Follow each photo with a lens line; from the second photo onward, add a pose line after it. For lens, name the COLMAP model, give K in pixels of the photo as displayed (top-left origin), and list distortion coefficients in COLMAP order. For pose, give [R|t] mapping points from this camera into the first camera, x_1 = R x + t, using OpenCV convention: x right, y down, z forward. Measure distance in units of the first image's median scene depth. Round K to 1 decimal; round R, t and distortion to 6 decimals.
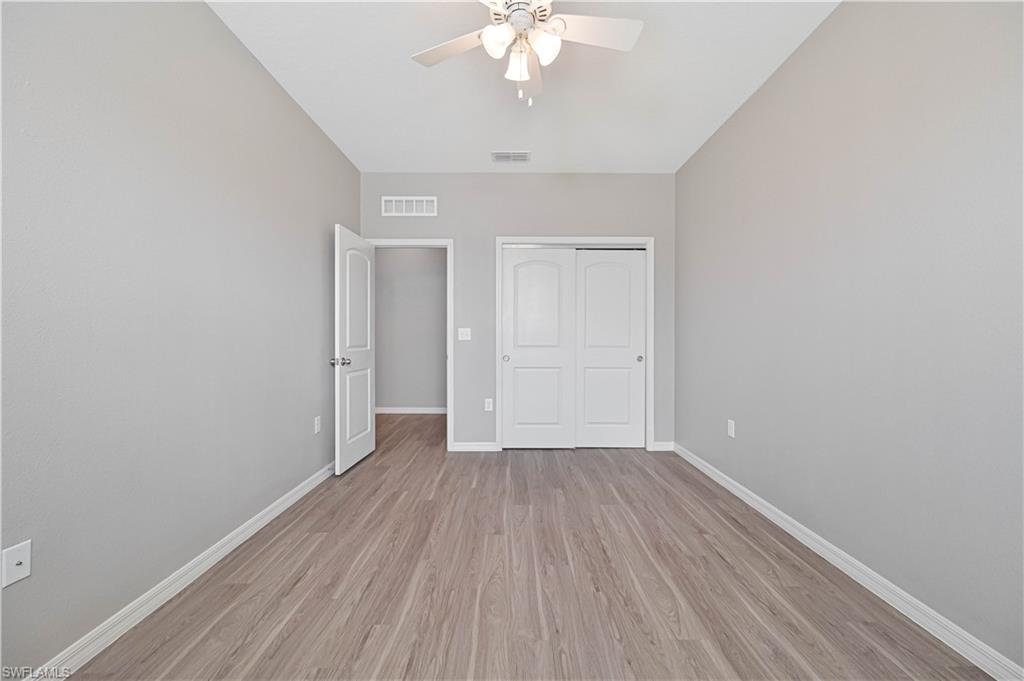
lens RADIAL K [[409.4, 0, 515.8], [0, 409.4, 333.4], [0, 0, 1]] dist [-0.001042, 0.000799]
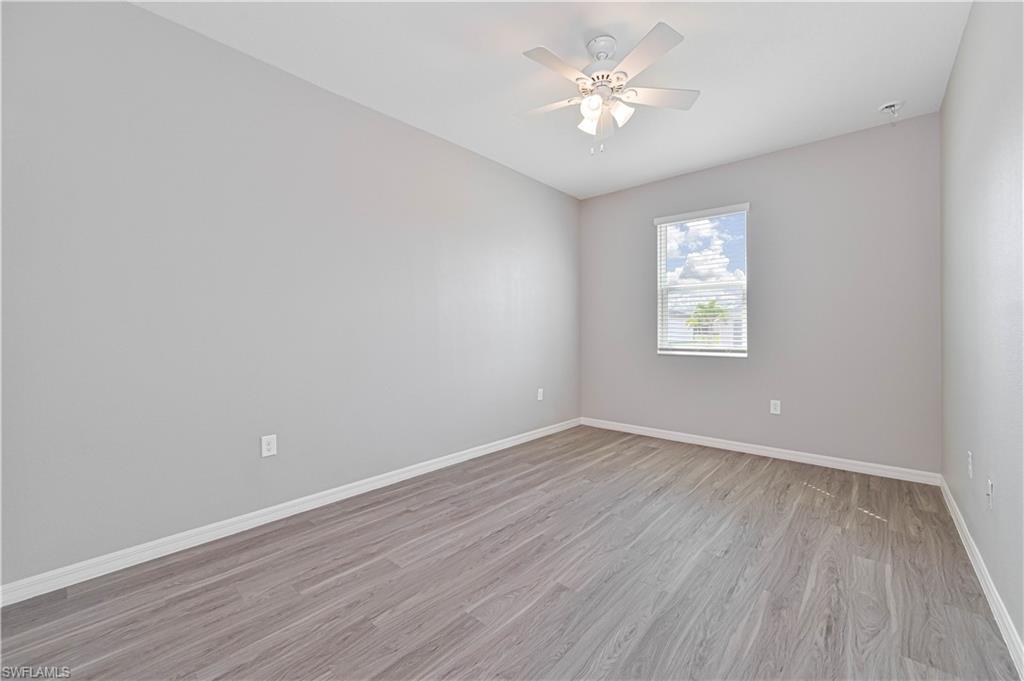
lens RADIAL K [[409.4, 0, 515.8], [0, 409.4, 333.4], [0, 0, 1]] dist [-0.001042, 0.000799]
pose [[-0.748185, 0.000855, 0.663489, -0.536773], [-0.001277, 0.999995, -0.002728, 0.012191], [-0.663488, -0.002889, -0.748181, 1.789484]]
